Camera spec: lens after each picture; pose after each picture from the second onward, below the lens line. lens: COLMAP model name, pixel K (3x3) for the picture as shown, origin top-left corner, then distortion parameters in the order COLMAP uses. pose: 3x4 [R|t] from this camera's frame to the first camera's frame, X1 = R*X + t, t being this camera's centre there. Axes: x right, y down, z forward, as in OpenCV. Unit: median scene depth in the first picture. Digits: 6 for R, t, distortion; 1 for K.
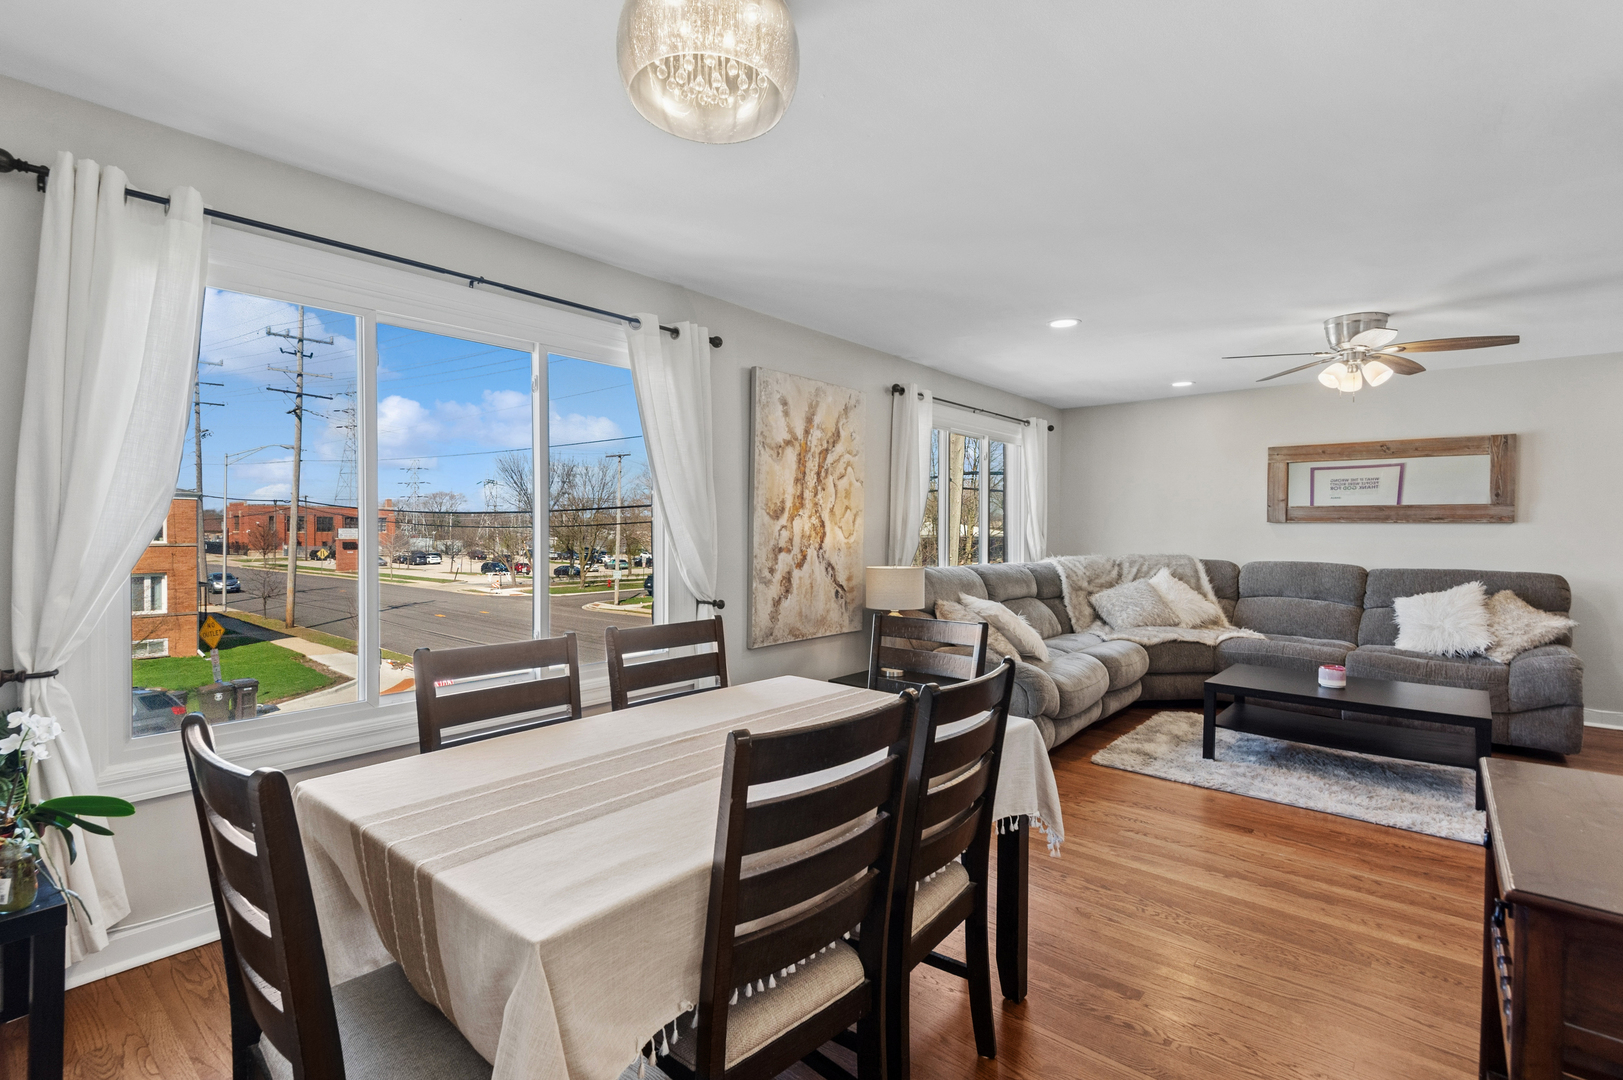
lens RADIAL K [[755.6, 0, 790.2], [0, 755.6, 534.9], [0, 0, 1]] dist [0.024232, -0.015619]
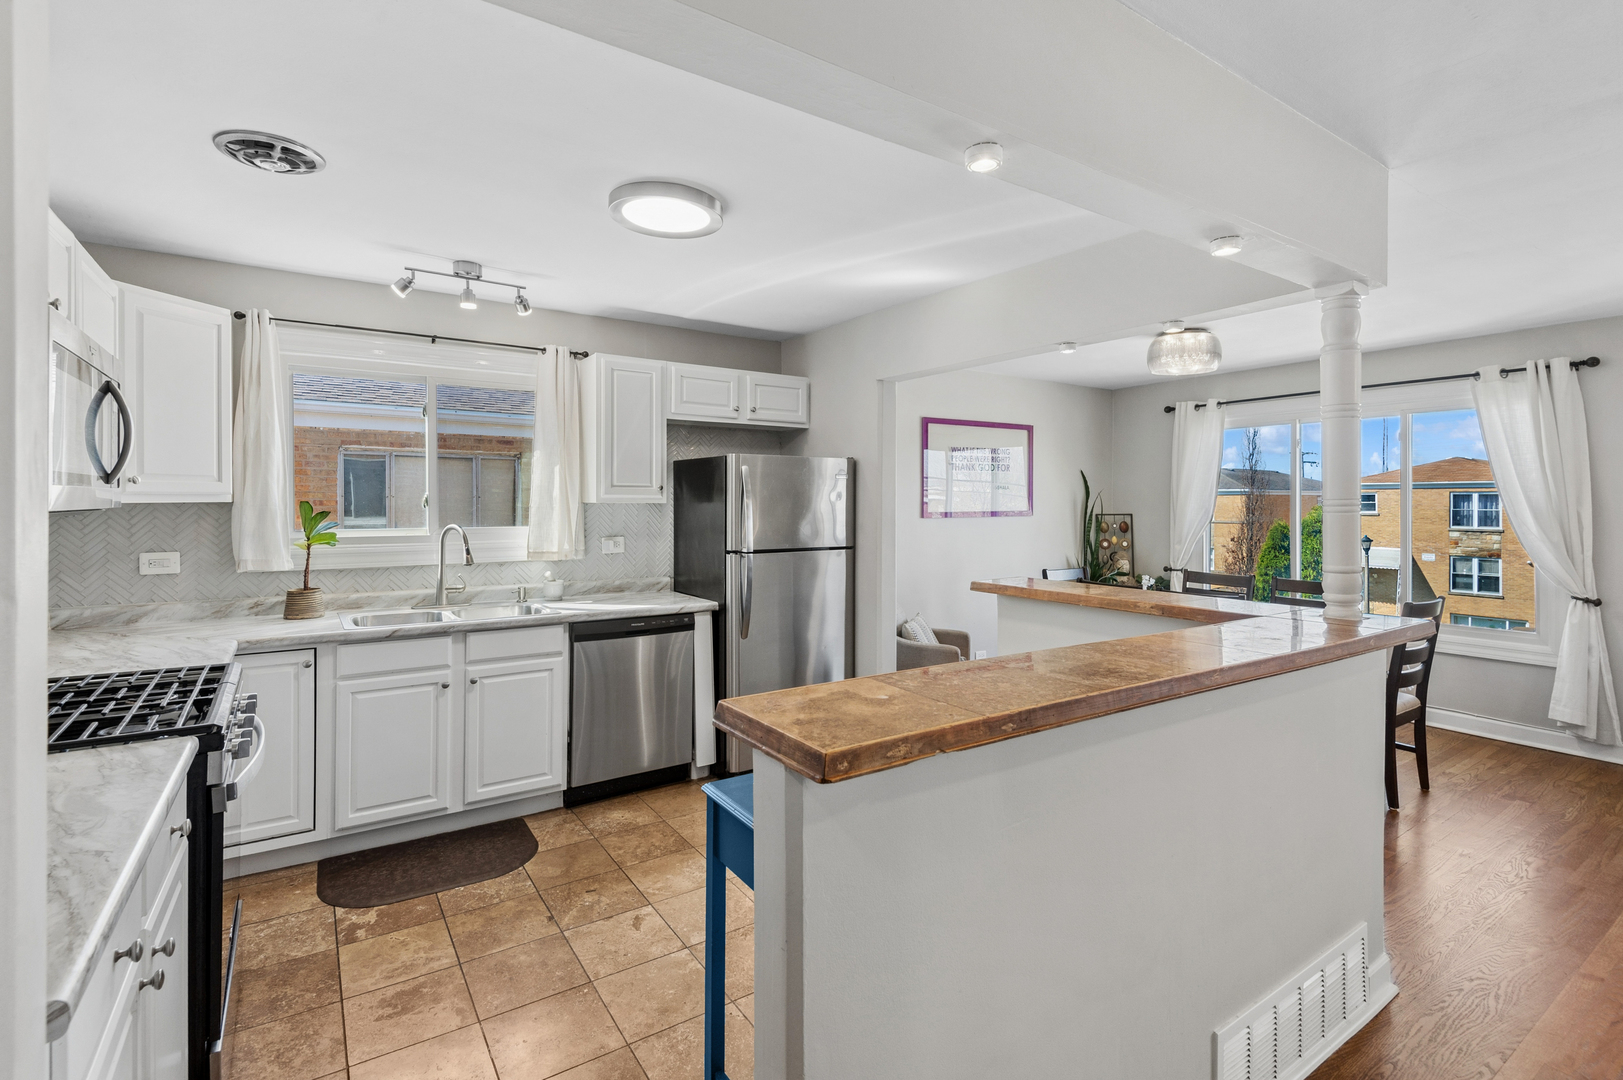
lens RADIAL K [[755.6, 0, 831.8], [0, 755.6, 499.8], [0, 0, 1]] dist [0.024232, -0.015619]
pose [[-0.261135, -0.010585, -0.965244, 1.046490], [-0.011709, 0.999901, -0.007797, -0.027359], [0.965231, 0.009266, -0.261233, 0.189805]]
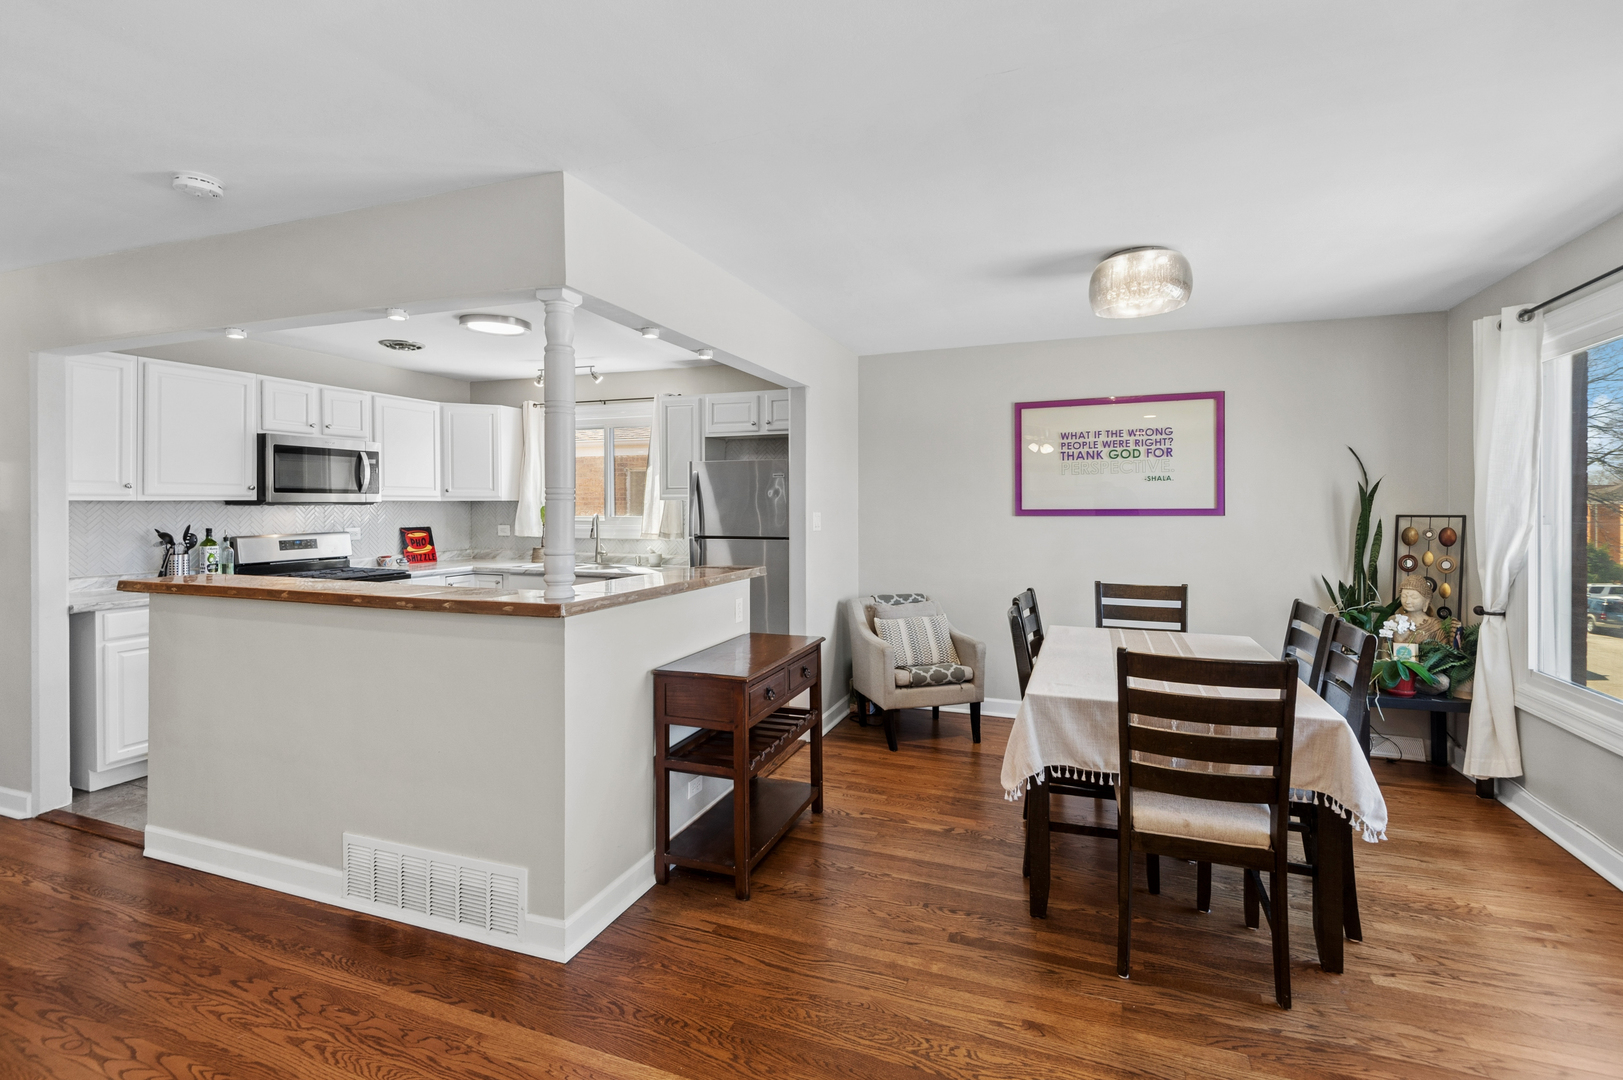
lens RADIAL K [[755.6, 0, 793.8], [0, 755.6, 507.9], [0, 0, 1]] dist [0.024232, -0.015619]
pose [[-0.944929, -0.004911, -0.327240, 0.495669], [-0.008404, 0.999922, 0.009261, -0.028263], [0.327169, 0.011501, -0.944896, 0.942761]]
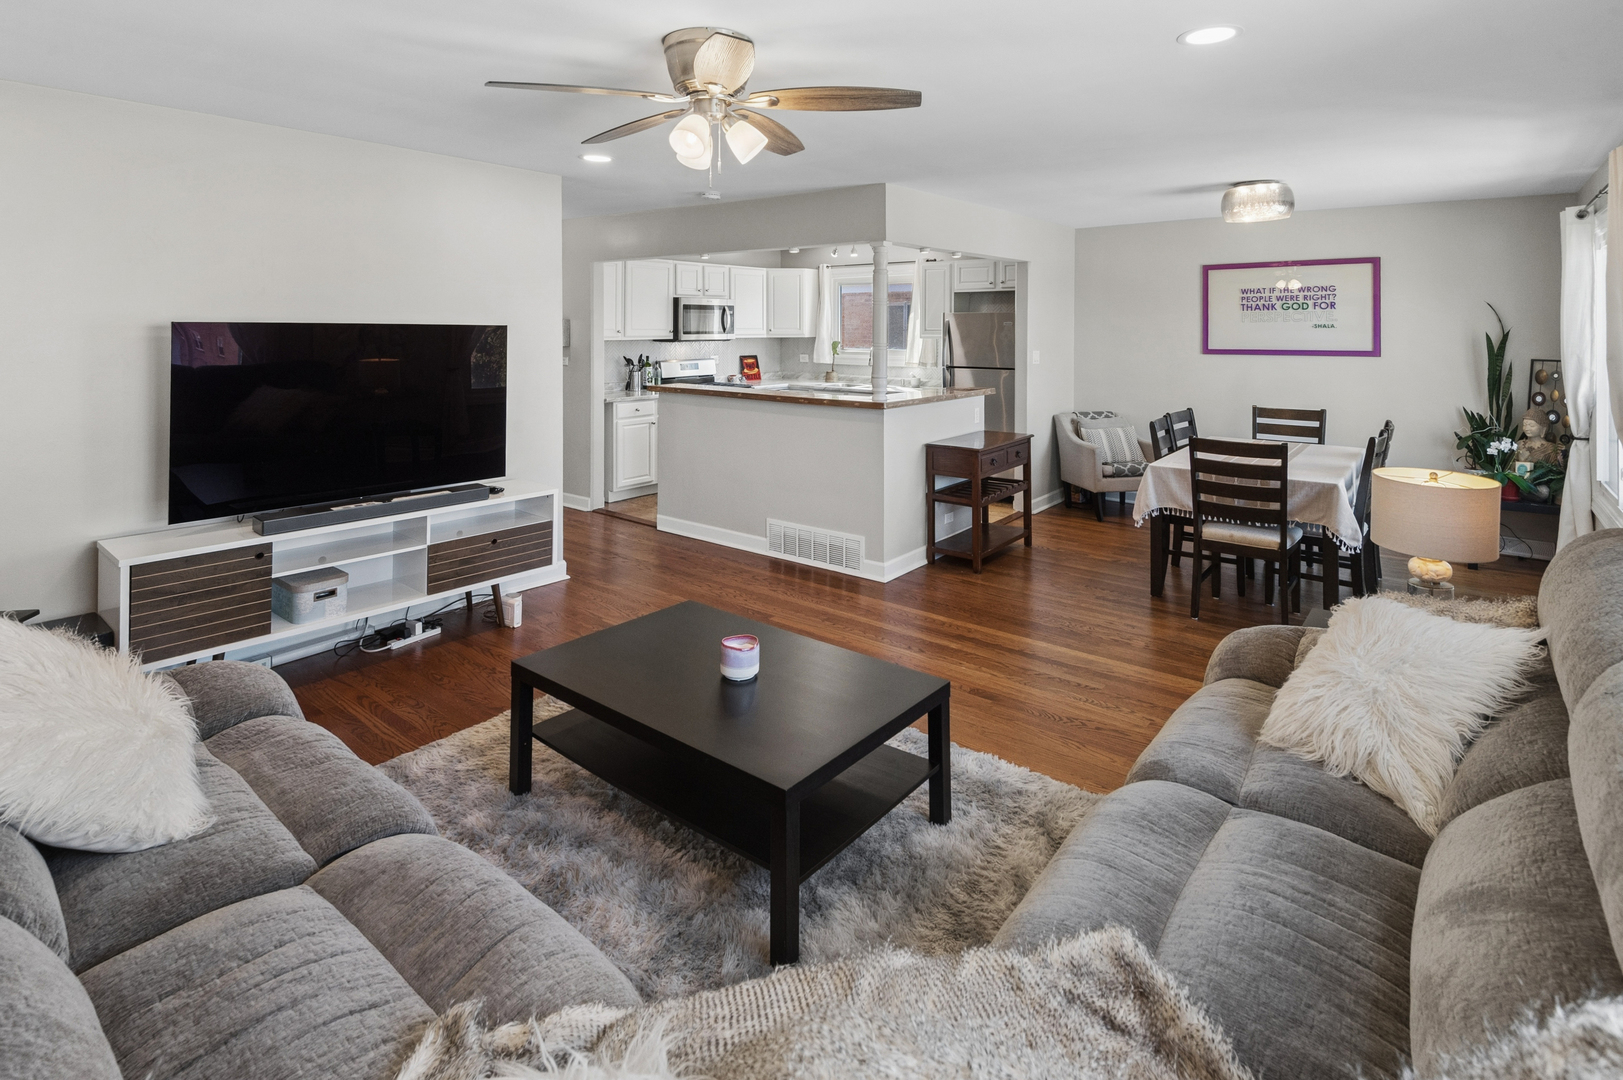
lens RADIAL K [[788.4, 0, 806.2], [0, 788.4, 341.6], [0, 0, 1]] dist [0.019335, -0.010655]
pose [[-0.999223, -0.008555, -0.038483, 0.617623], [-0.009537, 0.999632, 0.025409, -0.062783], [0.038251, 0.025756, -0.998936, 1.441020]]
